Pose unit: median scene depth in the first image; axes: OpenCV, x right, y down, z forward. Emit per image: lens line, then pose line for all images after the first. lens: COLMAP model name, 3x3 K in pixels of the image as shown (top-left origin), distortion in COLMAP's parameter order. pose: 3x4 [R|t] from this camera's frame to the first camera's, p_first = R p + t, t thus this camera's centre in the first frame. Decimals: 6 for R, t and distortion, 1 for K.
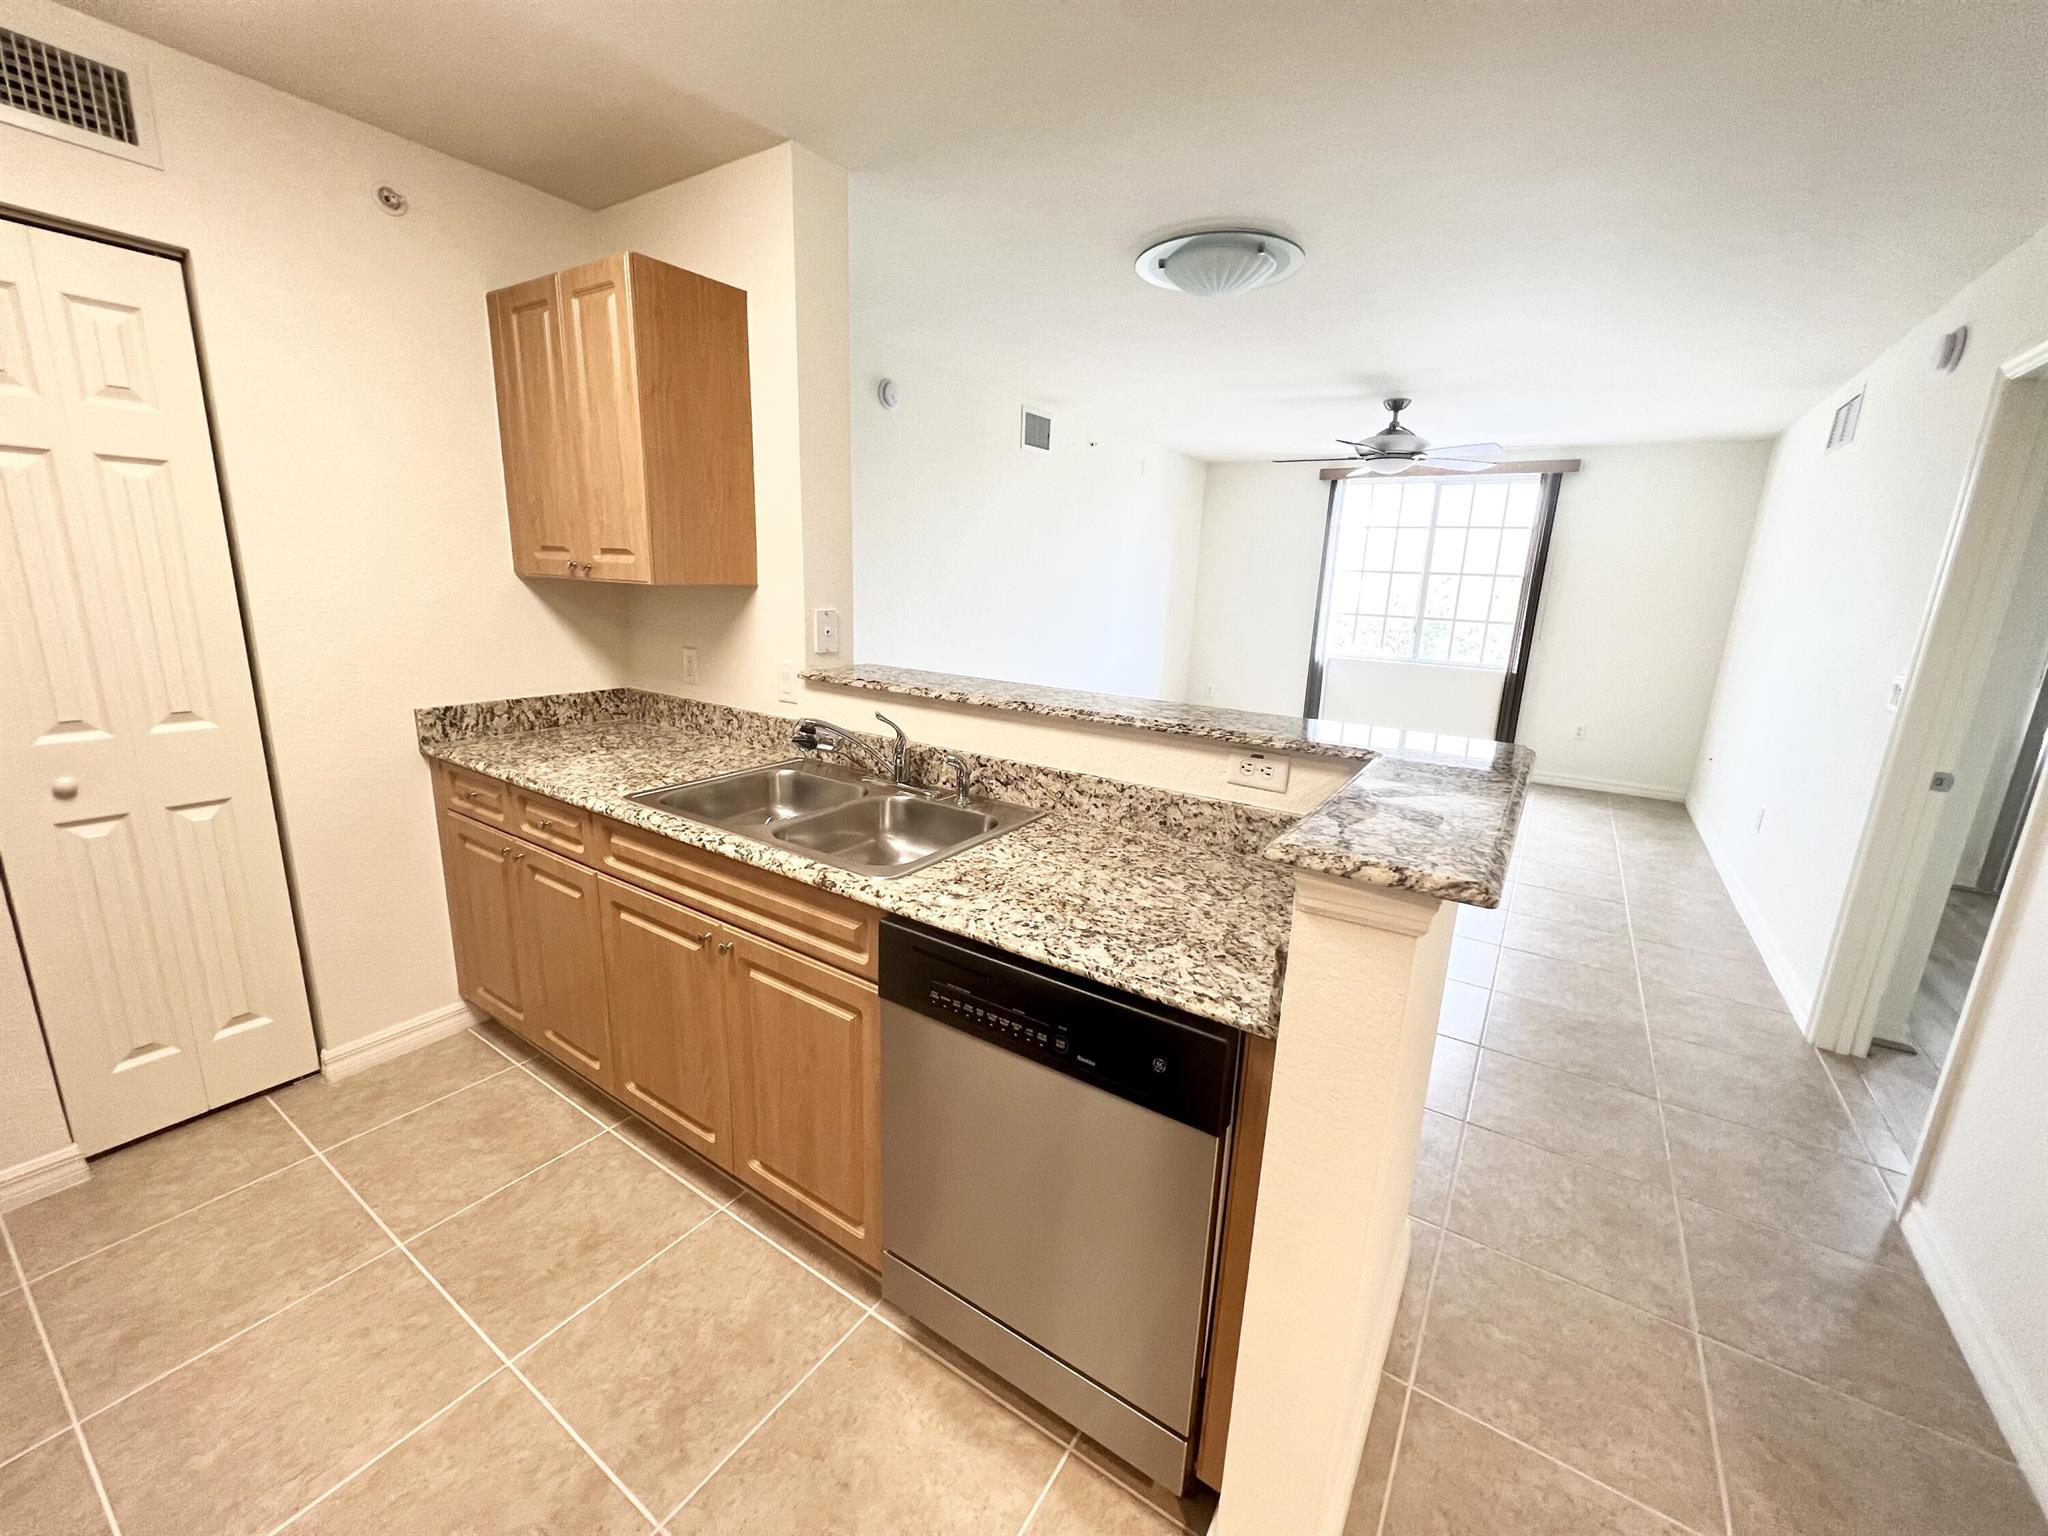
lens RADIAL K [[820.4, 0, 1024.0], [0, 820.4, 768.0], [0, 0, 1]] dist [-0.000079, 0.000038]
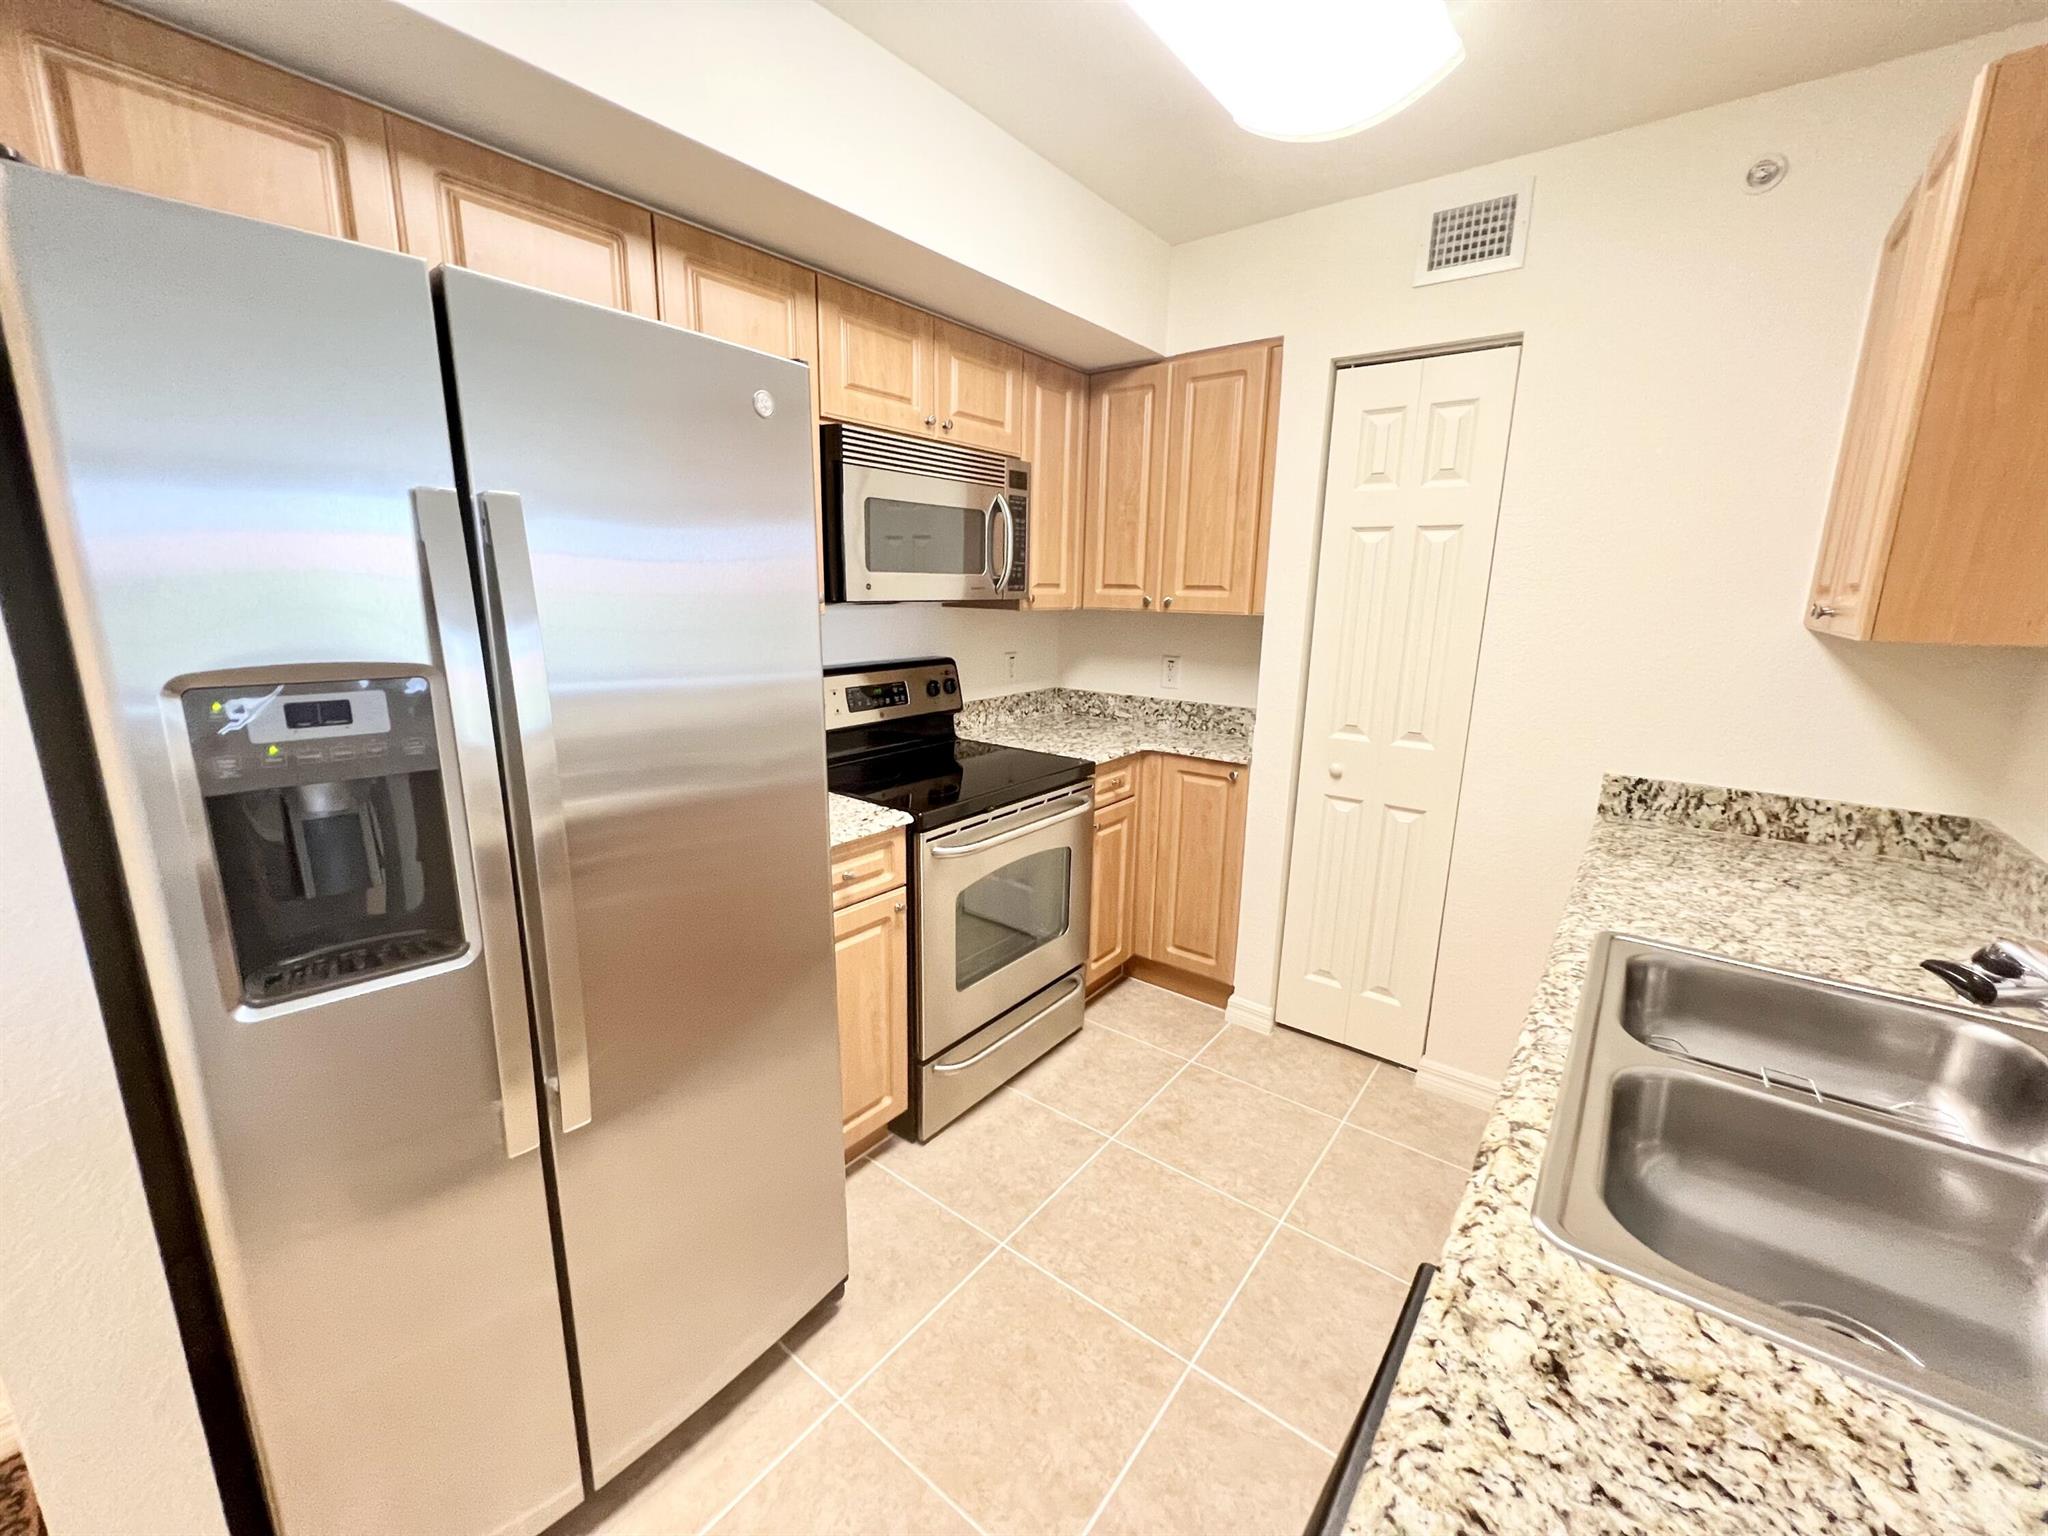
lens RADIAL K [[820.4, 0, 1024.0], [0, 820.4, 768.0], [0, 0, 1]] dist [-0.000079, 0.000038]
pose [[-0.078019, 0.176497, -0.981204, 0.195172], [-0.252270, 0.948679, 0.190705, -0.095658], [0.964507, 0.262407, -0.029490, 0.454120]]
